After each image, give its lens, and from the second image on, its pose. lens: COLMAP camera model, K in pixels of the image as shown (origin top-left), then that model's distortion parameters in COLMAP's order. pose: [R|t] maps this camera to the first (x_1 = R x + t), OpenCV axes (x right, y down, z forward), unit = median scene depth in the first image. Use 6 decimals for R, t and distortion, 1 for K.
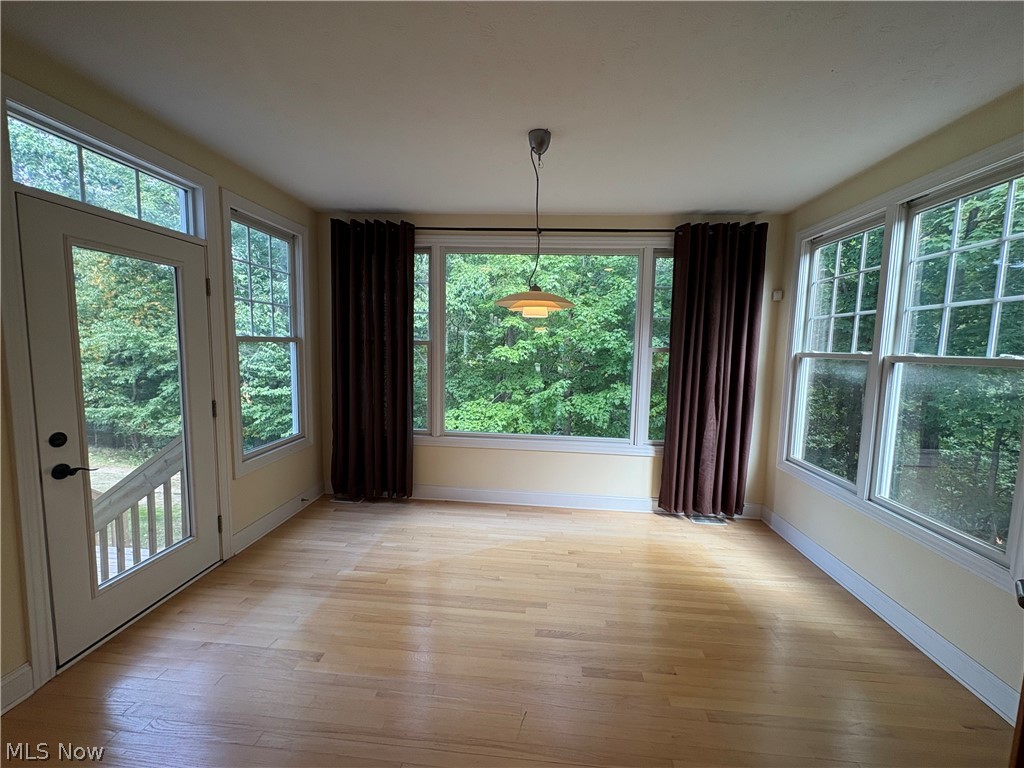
lens RADIAL K [[410.7, 0, 511.7], [0, 410.7, 383.8], [0, 0, 1]] dist [0.001103, -0.001128]
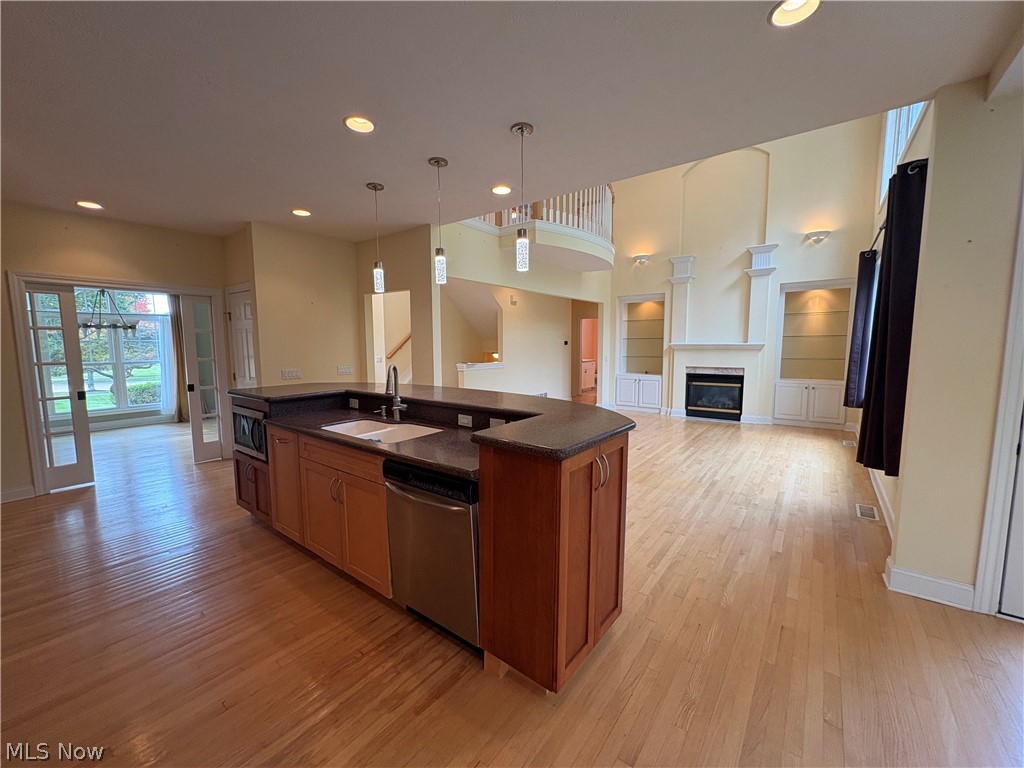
lens RADIAL K [[410.7, 0, 513.5], [0, 410.7, 382.3], [0, 0, 1]] dist [0.001103, -0.001128]
pose [[-0.536430, 0.060039, -0.841806, 0.304768], [-0.090949, 0.987545, 0.128389, 0.006443], [0.839030, 0.145434, -0.524289, 0.176548]]
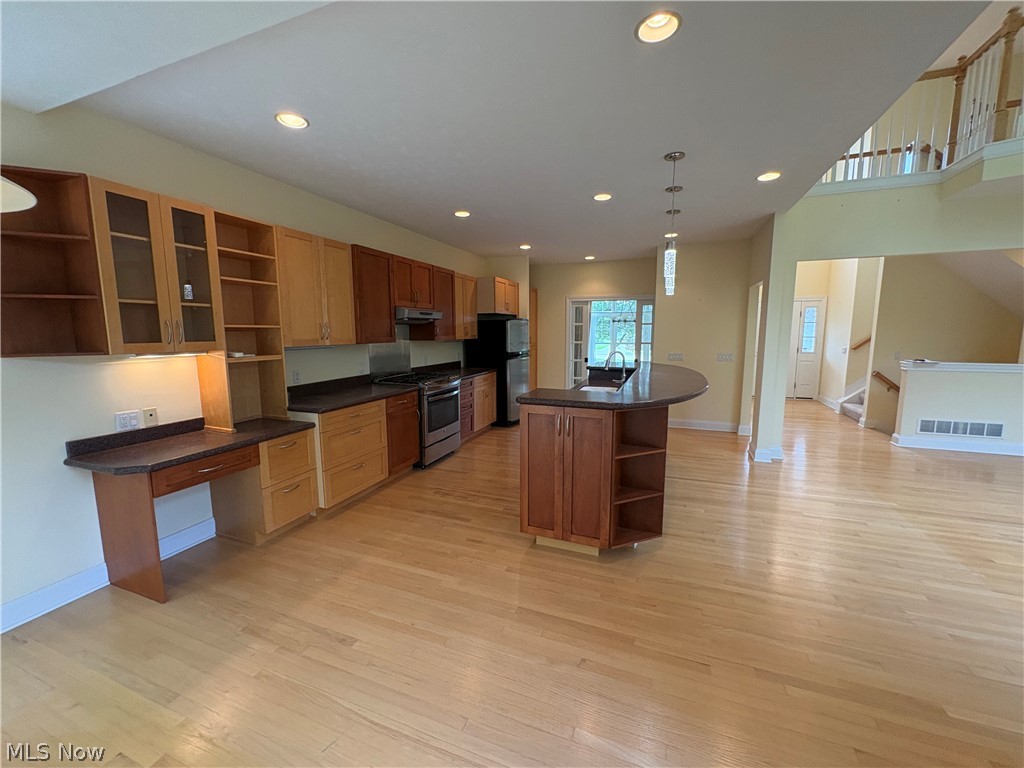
lens RADIAL K [[410.7, 0, 509.1], [0, 410.7, 385.3], [0, 0, 1]] dist [0.001103, -0.001128]
pose [[-0.956232, -0.056493, 0.287105, -0.258827], [0.011967, 0.972815, 0.231276, -0.074083], [-0.292365, 0.224589, -0.929560, 0.709944]]
